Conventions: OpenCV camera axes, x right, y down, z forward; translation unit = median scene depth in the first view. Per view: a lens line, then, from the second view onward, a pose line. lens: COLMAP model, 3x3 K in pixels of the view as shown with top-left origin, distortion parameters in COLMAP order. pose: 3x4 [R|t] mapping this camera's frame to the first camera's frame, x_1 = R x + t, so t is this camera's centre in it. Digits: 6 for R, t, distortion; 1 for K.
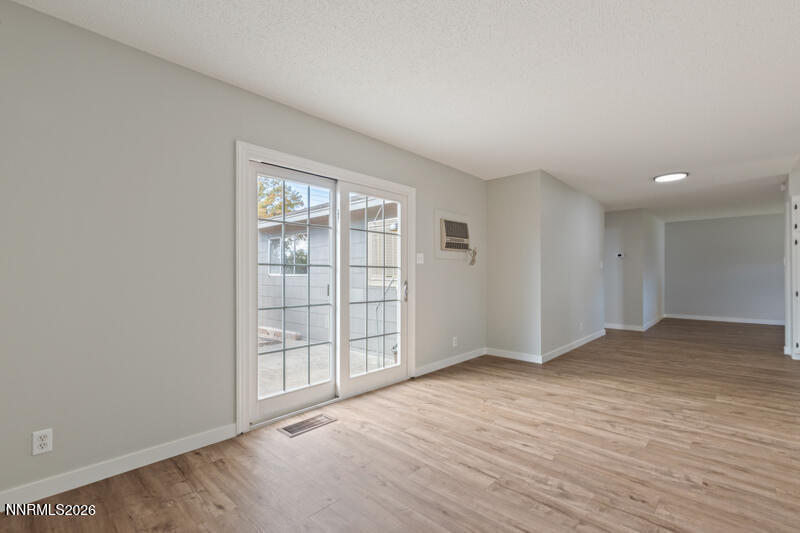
lens RADIAL K [[355.2, 0, 400.9], [0, 355.2, 271.4], [0, 0, 1]] dist [0.007012, -0.000544]
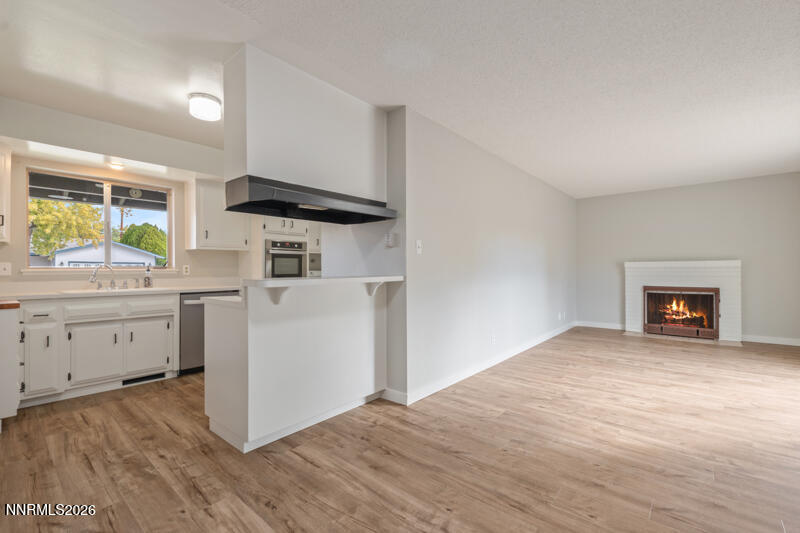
lens RADIAL K [[355.2, 0, 400.9], [0, 355.2, 271.4], [0, 0, 1]] dist [0.007012, -0.000544]
pose [[-0.998757, 0.004555, -0.049641, 1.455465], [0.004457, 0.999988, 0.002088, 0.017861], [0.049649, 0.001864, -0.998765, 2.293088]]
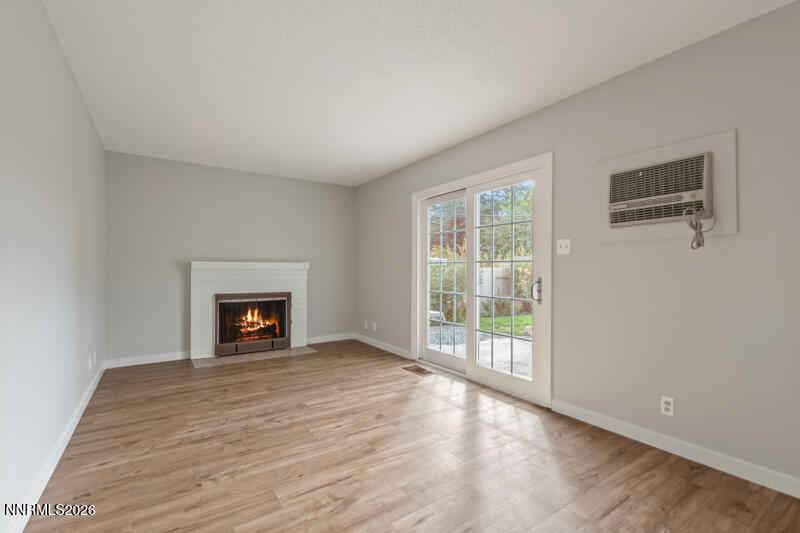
lens RADIAL K [[355.2, 0, 400.9], [0, 355.2, 271.4], [0, 0, 1]] dist [0.007012, -0.000544]
pose [[-0.220159, 0.002791, -0.975460, 1.240589], [0.003673, 0.999991, 0.002032, 0.013871], [0.975457, -0.003135, -0.220168, 1.297650]]
